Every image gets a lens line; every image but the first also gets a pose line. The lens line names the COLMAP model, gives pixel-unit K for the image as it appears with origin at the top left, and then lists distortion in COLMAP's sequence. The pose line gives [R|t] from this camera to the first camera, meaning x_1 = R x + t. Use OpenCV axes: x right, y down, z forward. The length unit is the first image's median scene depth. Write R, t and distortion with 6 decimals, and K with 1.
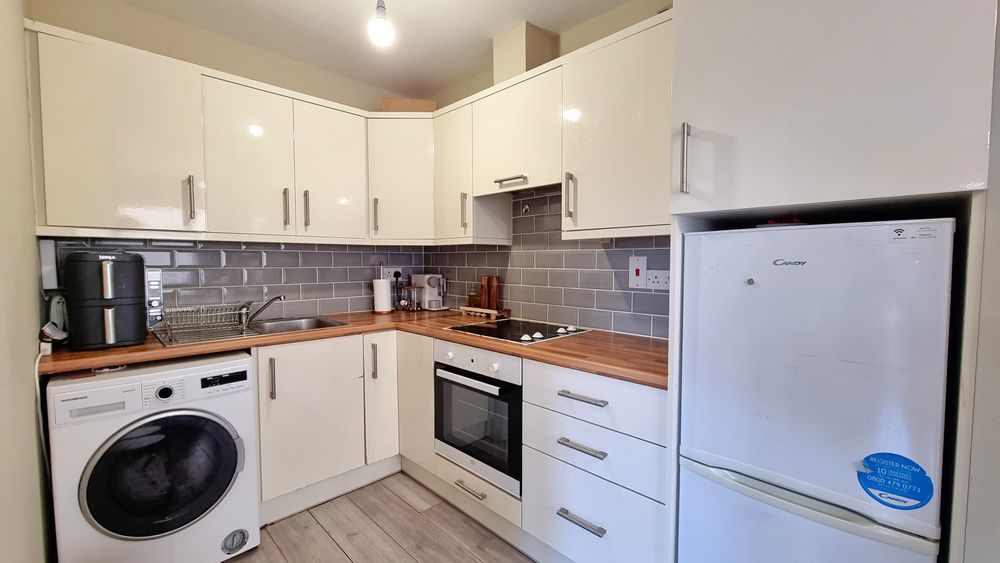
lens RADIAL K [[412.2, 0, 497.3], [0, 412.2, 279.8], [0, 0, 1]] dist [-0.004830, -0.000372]
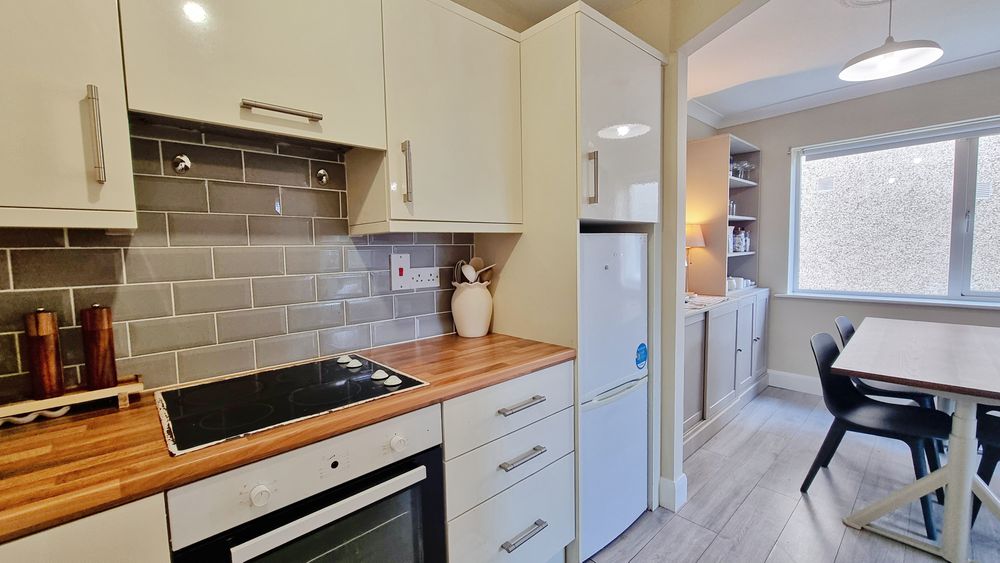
lens RADIAL K [[412.2, 0, 501.8], [0, 412.2, 278.7], [0, 0, 1]] dist [-0.004830, -0.000372]
pose [[0.029252, -0.073188, 0.996889, -0.559852], [0.069949, 0.995021, 0.070998, -0.053587], [-0.997122, 0.067654, 0.034226, 0.792883]]
